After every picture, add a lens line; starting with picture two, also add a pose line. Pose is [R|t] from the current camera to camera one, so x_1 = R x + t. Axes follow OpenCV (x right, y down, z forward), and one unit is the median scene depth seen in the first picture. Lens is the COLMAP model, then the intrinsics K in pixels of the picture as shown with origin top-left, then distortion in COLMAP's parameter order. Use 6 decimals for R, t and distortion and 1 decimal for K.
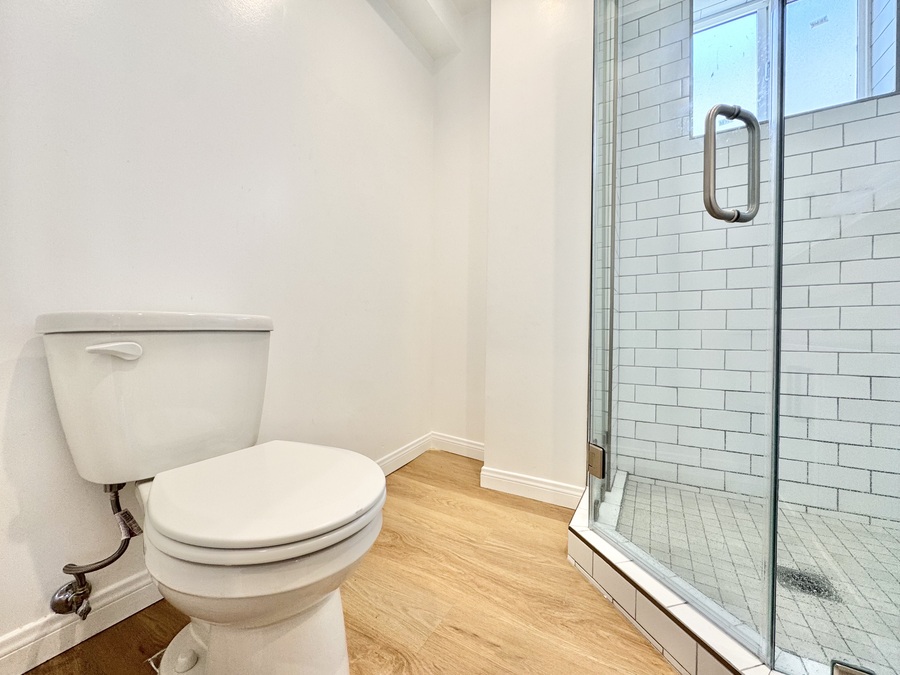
lens RADIAL K [[359.0, 0, 448.7], [0, 359.0, 337.9], [0, 0, 1]] dist [-0.002336, -0.000231]
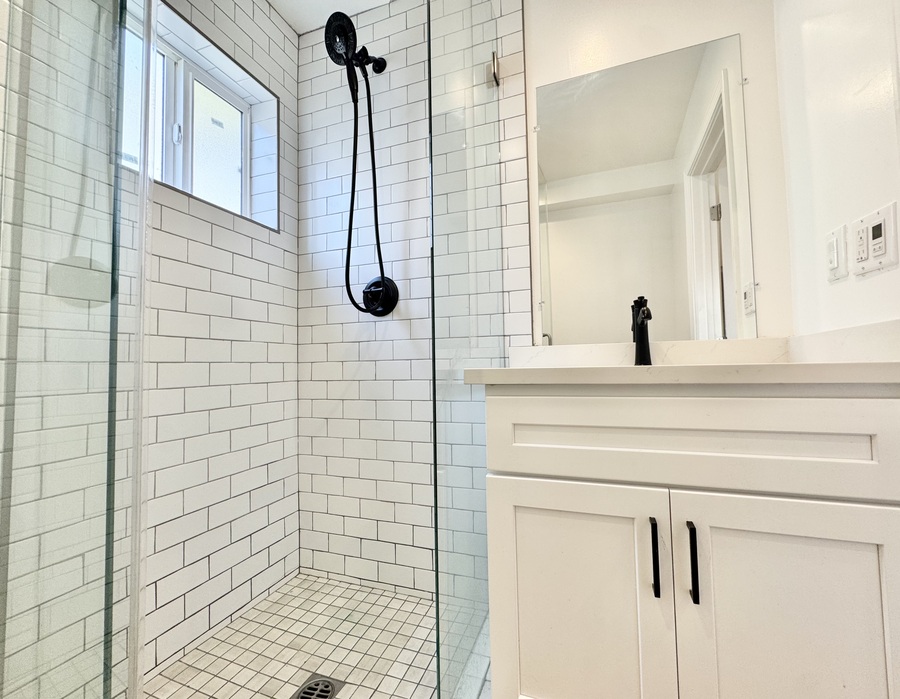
lens RADIAL K [[371.2, 0, 464.0], [0, 371.2, 349.1], [0, 0, 1]] dist [0.000040, 0.000403]
pose [[-0.190549, 0.038404, 0.980926, -0.126122], [0.023779, 0.999122, -0.034497, -0.193435], [-0.981390, 0.016752, -0.191295, 0.560870]]
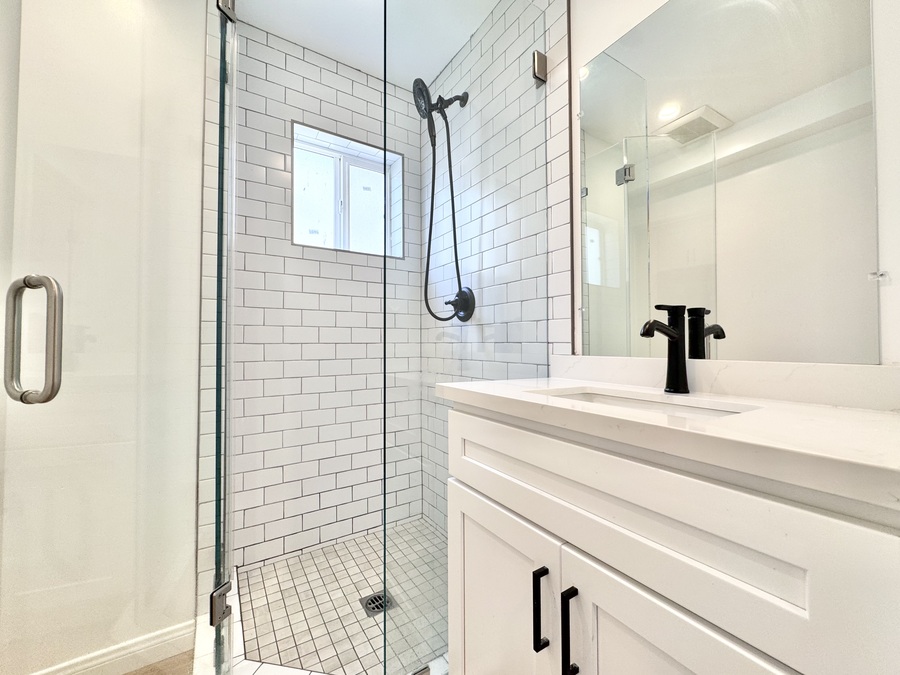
lens RADIAL K [[359.0, 0, 448.7], [0, 359.0, 337.9], [0, 0, 1]] dist [-0.002336, -0.000231]
pose [[0.451121, 0.002837, 0.892458, -0.127755], [0.013968, 0.999850, -0.010239, -0.270507], [-0.892353, 0.017084, 0.451014, 0.058131]]
